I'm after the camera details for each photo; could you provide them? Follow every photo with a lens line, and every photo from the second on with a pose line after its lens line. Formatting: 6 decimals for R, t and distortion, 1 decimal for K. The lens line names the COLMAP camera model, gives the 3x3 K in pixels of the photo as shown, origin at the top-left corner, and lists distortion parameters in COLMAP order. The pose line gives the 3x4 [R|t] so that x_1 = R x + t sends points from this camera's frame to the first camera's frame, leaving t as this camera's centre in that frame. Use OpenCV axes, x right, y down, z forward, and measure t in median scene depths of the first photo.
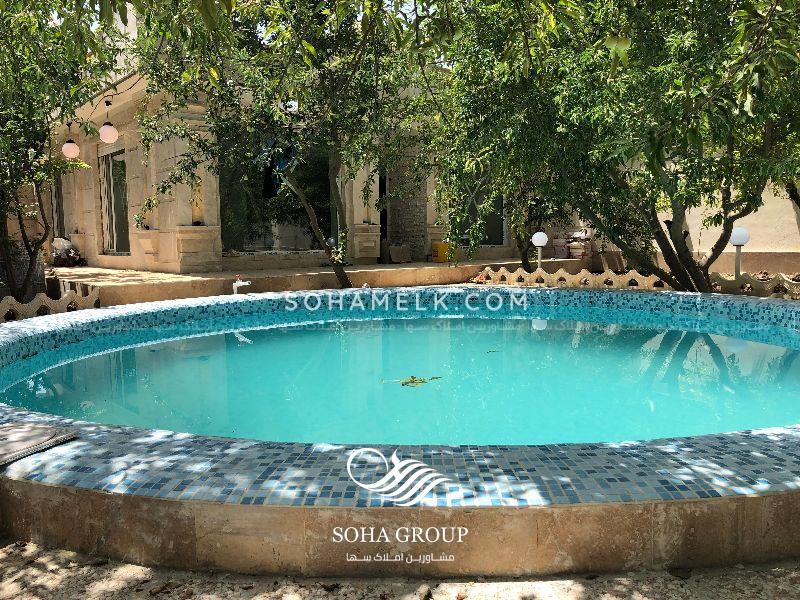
lens RADIAL K [[645.5, 0, 400.0], [0, 645.5, 300.0], [0, 0, 1]] dist [0.038606, -0.000931]
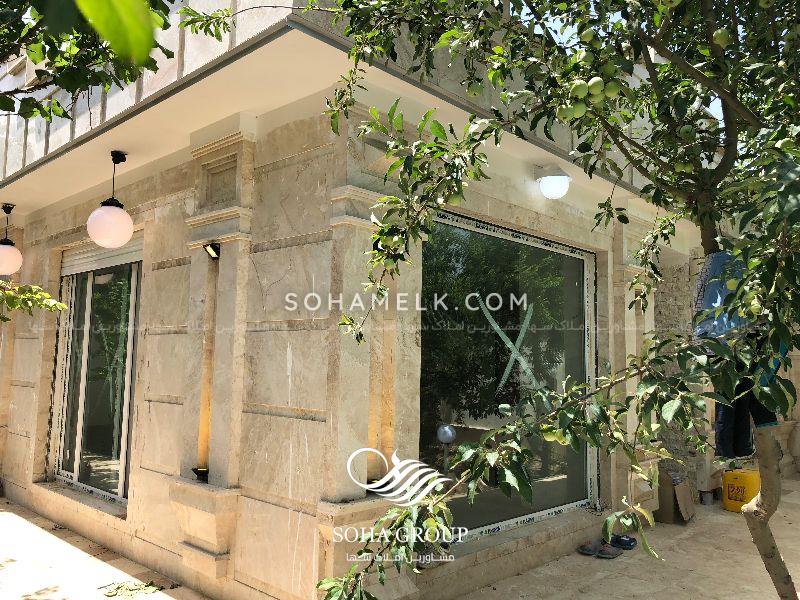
lens RADIAL K [[645.5, 0, 400.0], [0, 645.5, 300.0], [0, 0, 1]] dist [0.038606, -0.000931]
pose [[0.993640, 0.040301, 0.105149, -0.333899], [-0.020254, 0.982497, -0.185173, -0.148340], [-0.110771, 0.181866, 0.977064, 0.637140]]
